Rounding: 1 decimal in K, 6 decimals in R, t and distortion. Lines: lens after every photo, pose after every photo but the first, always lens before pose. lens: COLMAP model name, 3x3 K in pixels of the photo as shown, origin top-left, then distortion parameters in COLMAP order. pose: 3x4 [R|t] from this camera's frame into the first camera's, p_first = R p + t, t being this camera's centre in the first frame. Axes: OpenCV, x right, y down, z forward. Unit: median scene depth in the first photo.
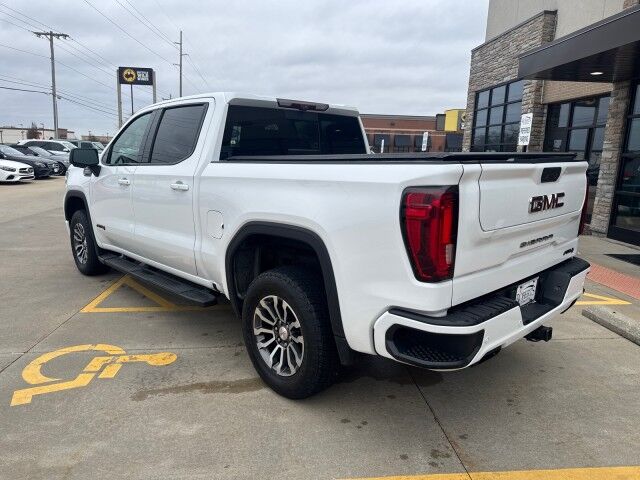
lens RADIAL K [[448.2, 0, 320.5], [0, 448.2, 237.0], [0, 0, 1]] dist [0.070274, -0.089603]
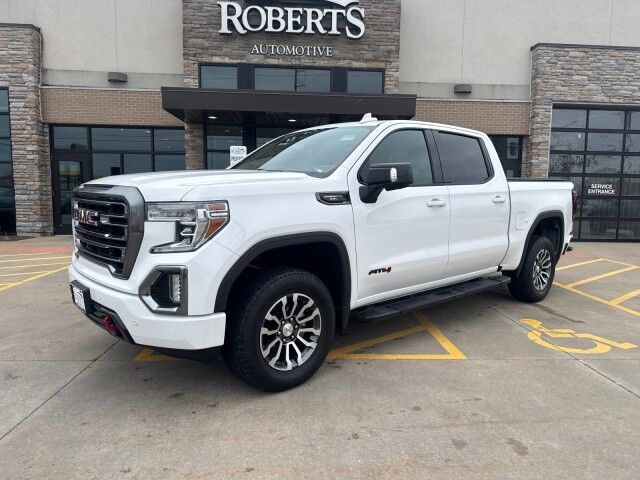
lens RADIAL K [[448.2, 0, 320.5], [0, 448.2, 237.0], [0, 0, 1]] dist [0.070274, -0.089603]
pose [[0.036255, -0.117502, 0.992411, -2.015934], [0.163279, 0.980415, 0.110117, -0.286827], [-0.985914, 0.158047, 0.054731, 1.774605]]
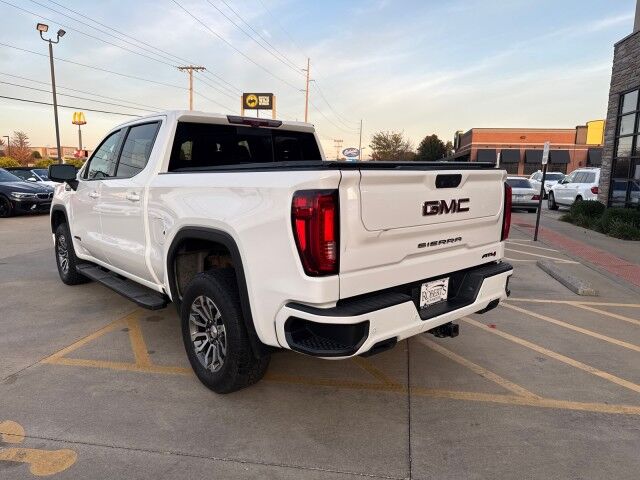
lens RADIAL K [[448.2, 0, 320.5], [0, 448.2, 237.0], [0, 0, 1]] dist [0.070274, -0.089603]
pose [[0.999412, -0.004341, -0.034019, 0.208422], [0.002967, 0.999182, -0.040333, 0.033956], [0.034166, 0.040209, 0.998607, -0.072102]]
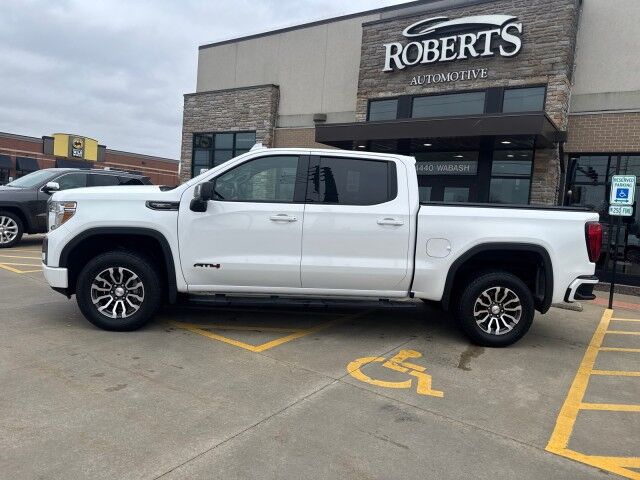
lens RADIAL K [[445.5, 0, 325.5], [0, 445.5, 237.0], [0, 0, 1]] dist [0.065069, -0.103447]
pose [[0.640045, -0.032796, 0.767637, -1.737167], [0.082407, 0.996256, -0.026147, -0.061905], [-0.763905, 0.079993, 0.640351, 0.389807]]
